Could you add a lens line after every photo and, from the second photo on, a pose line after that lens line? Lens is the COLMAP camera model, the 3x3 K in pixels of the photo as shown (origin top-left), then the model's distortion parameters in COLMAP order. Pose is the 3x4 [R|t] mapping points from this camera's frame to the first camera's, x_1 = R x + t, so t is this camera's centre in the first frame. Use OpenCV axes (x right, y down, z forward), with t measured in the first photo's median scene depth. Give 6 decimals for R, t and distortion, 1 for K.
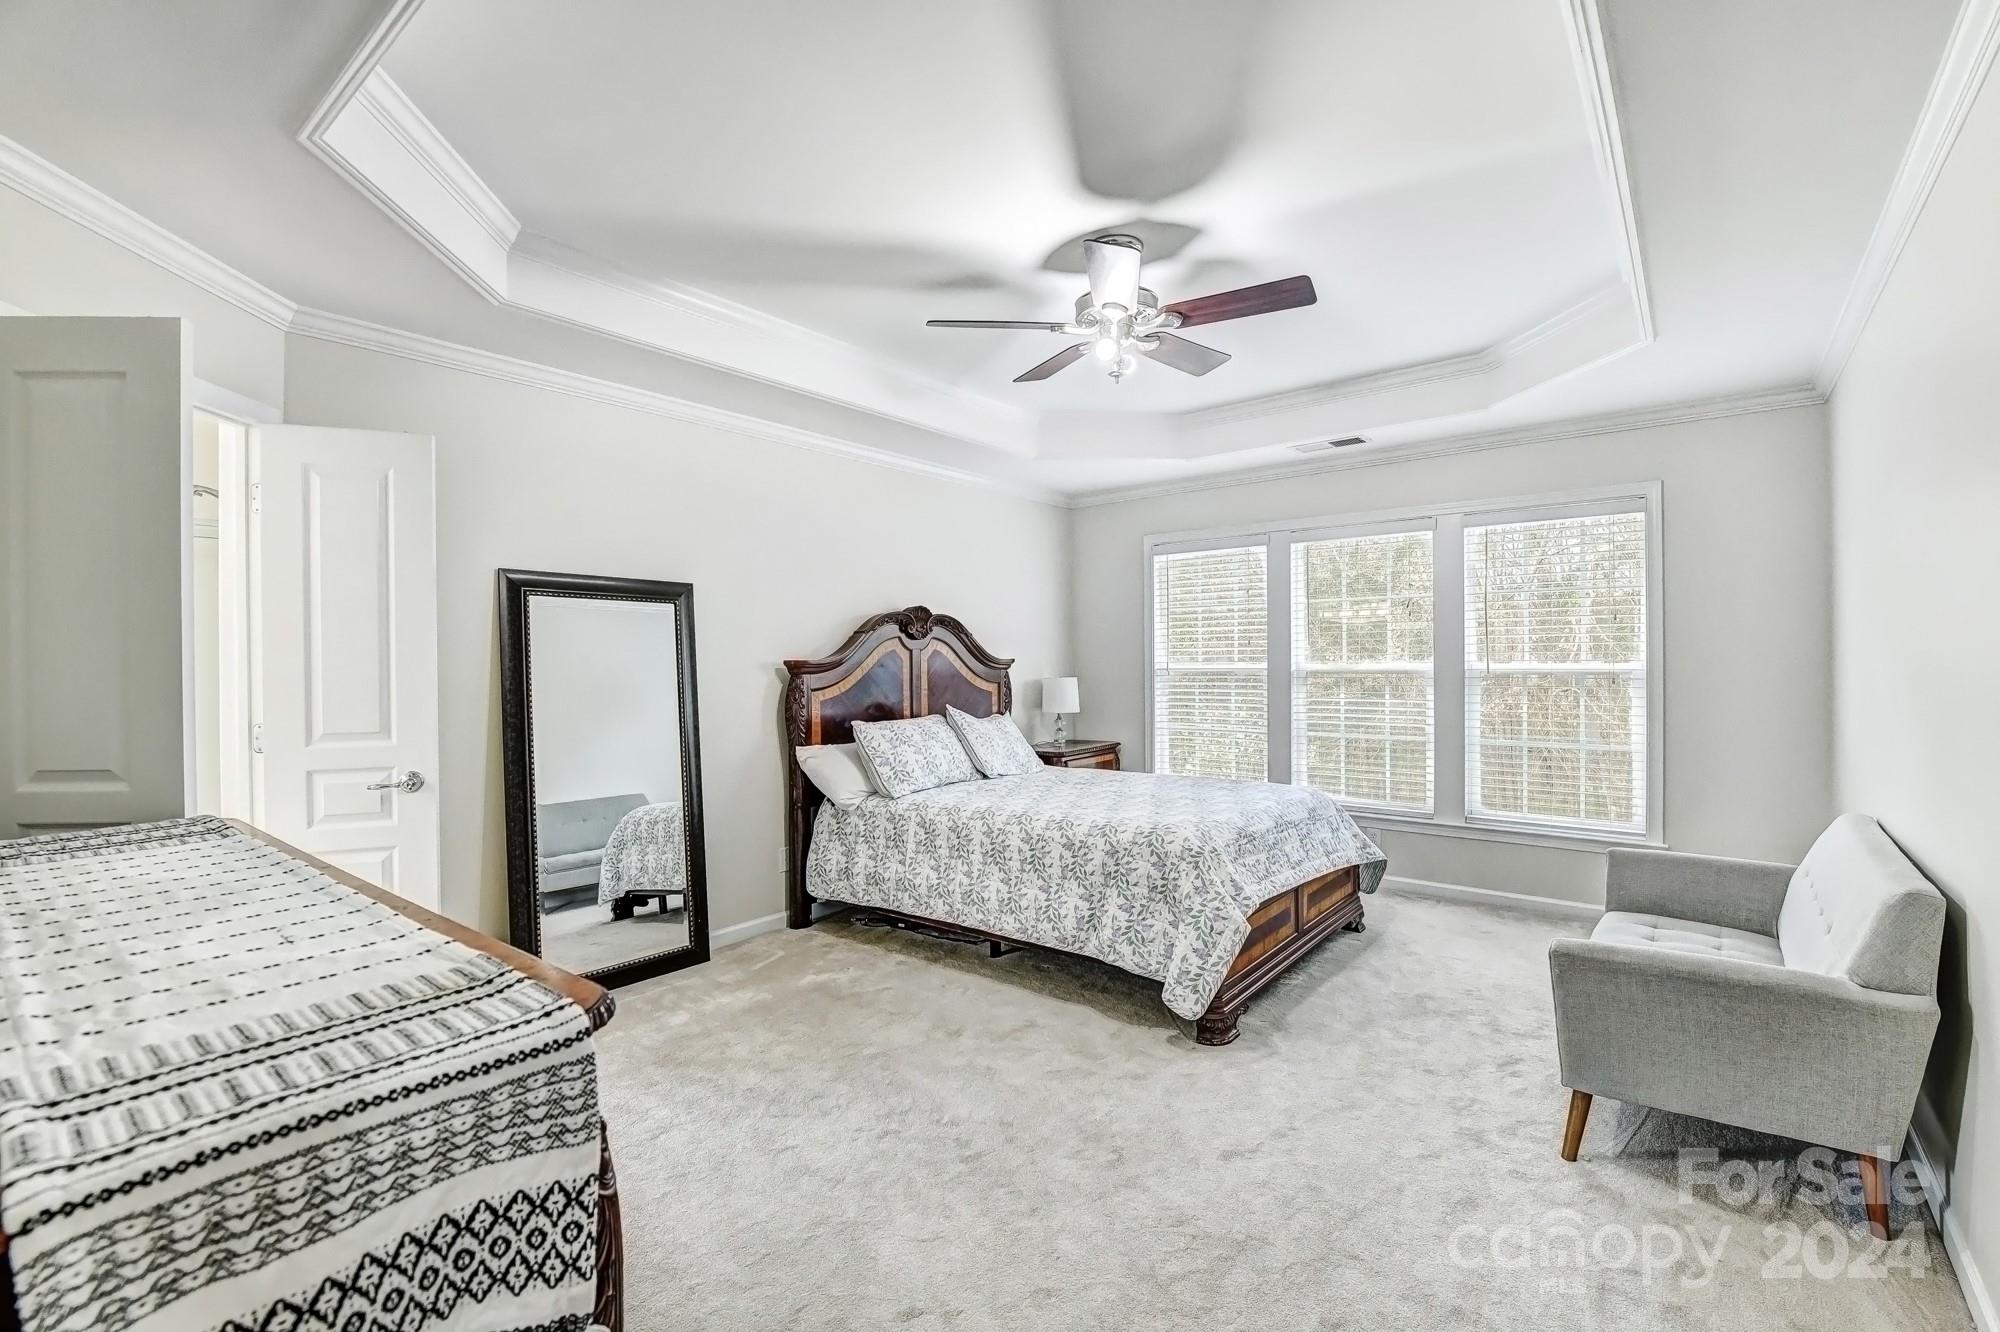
lens RADIAL K [[876.4, 0, 1000.0], [0, 876.4, 666.0], [0, 0, 1]] dist [0.001084, -0.009636]
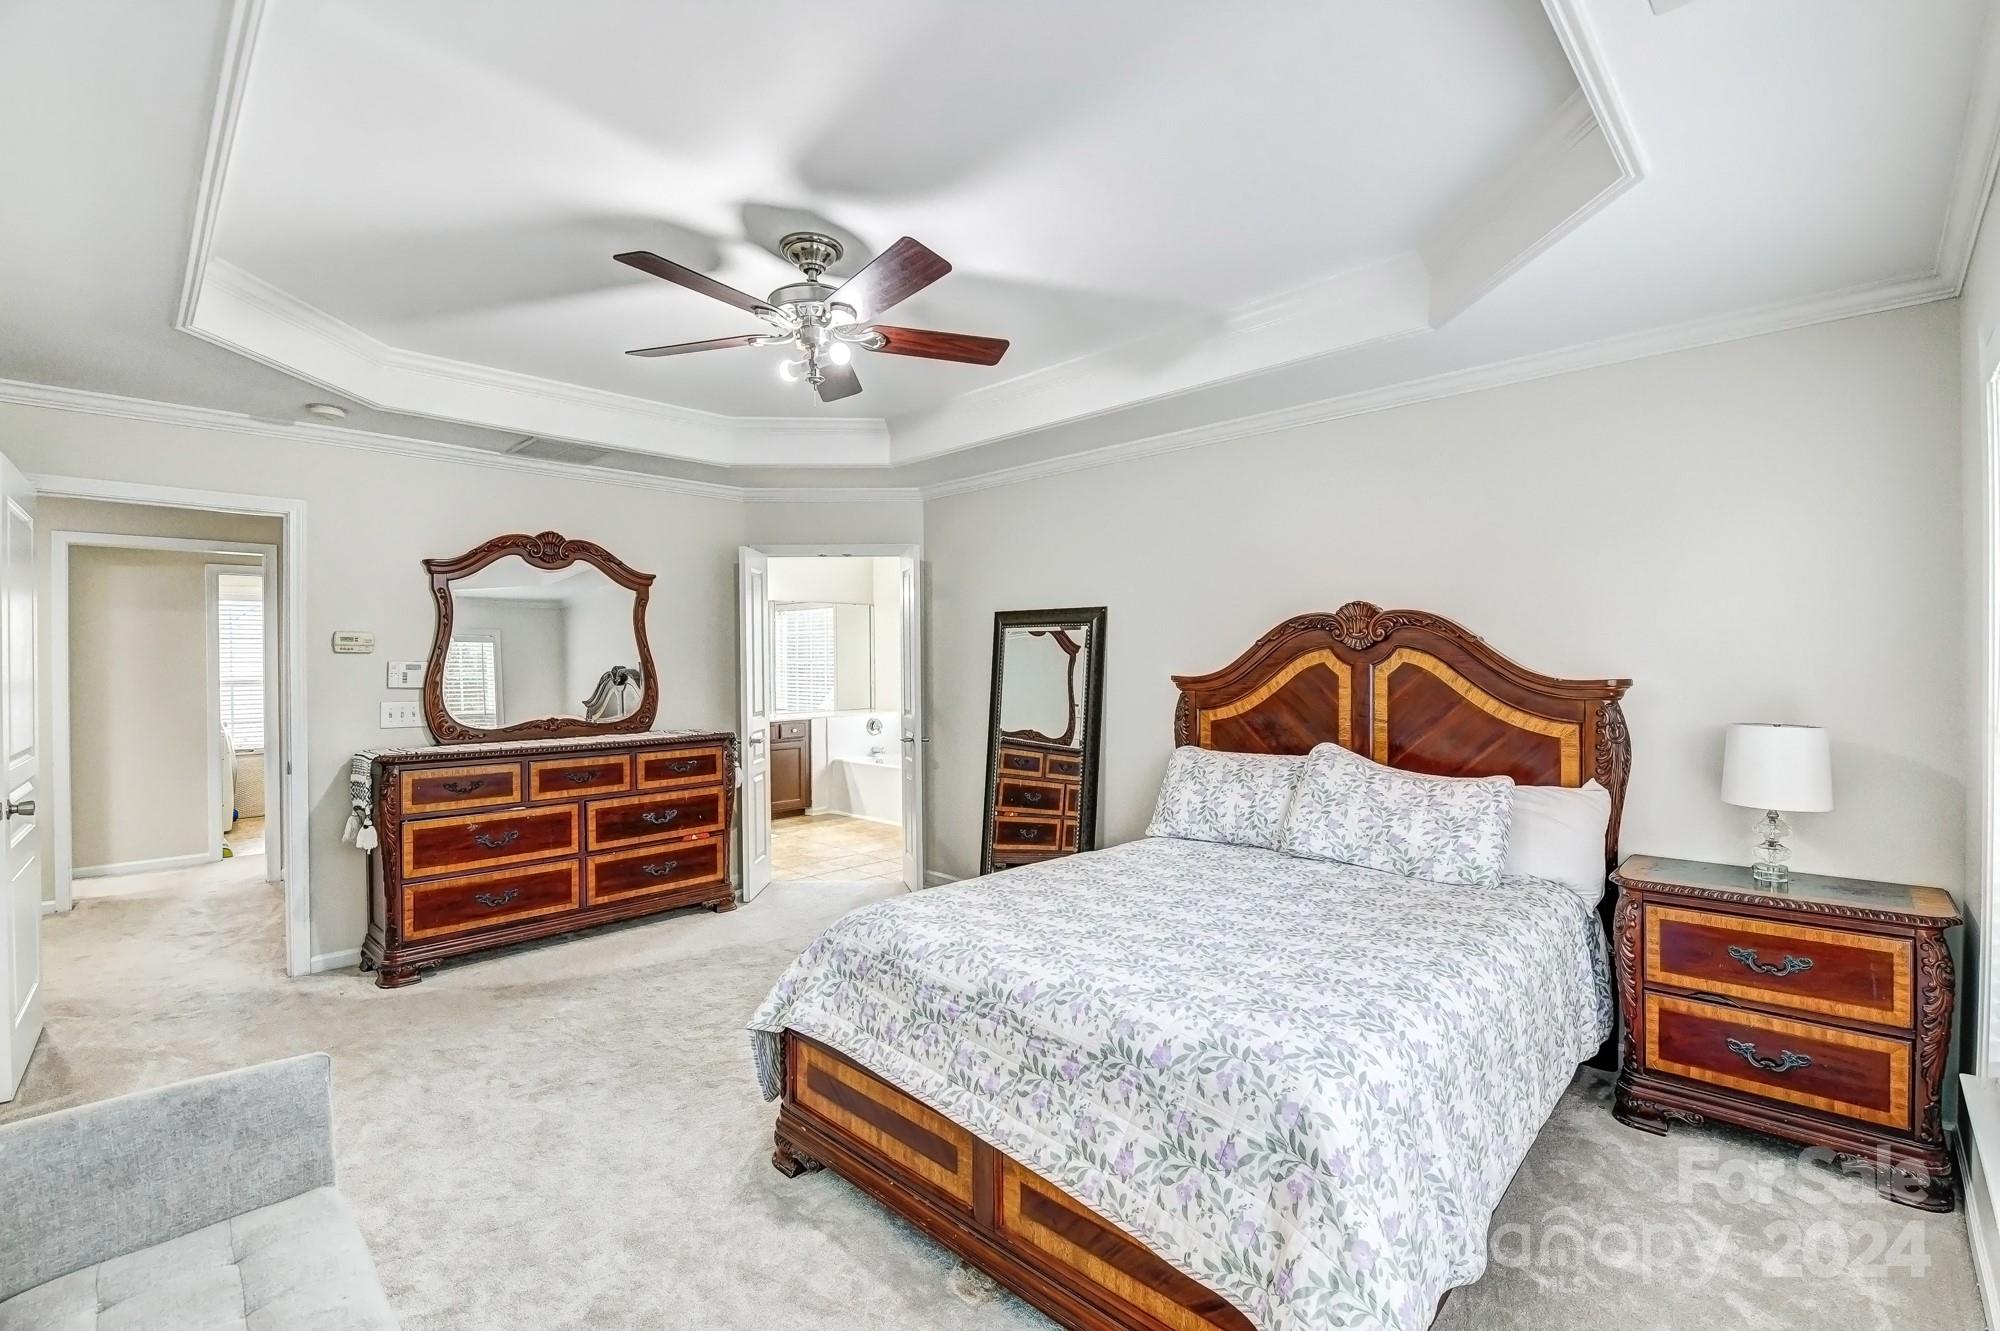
lens RADIAL K [[876.4, 0, 1000.0], [0, 876.4, 665.5], [0, 0, 1]] dist [0.001084, -0.009636]
pose [[-0.093275, 0.008303, -0.995606, 0.651829], [-0.004437, 0.999952, 0.008755, -0.022806], [0.995630, 0.005234, -0.093234, 0.809209]]
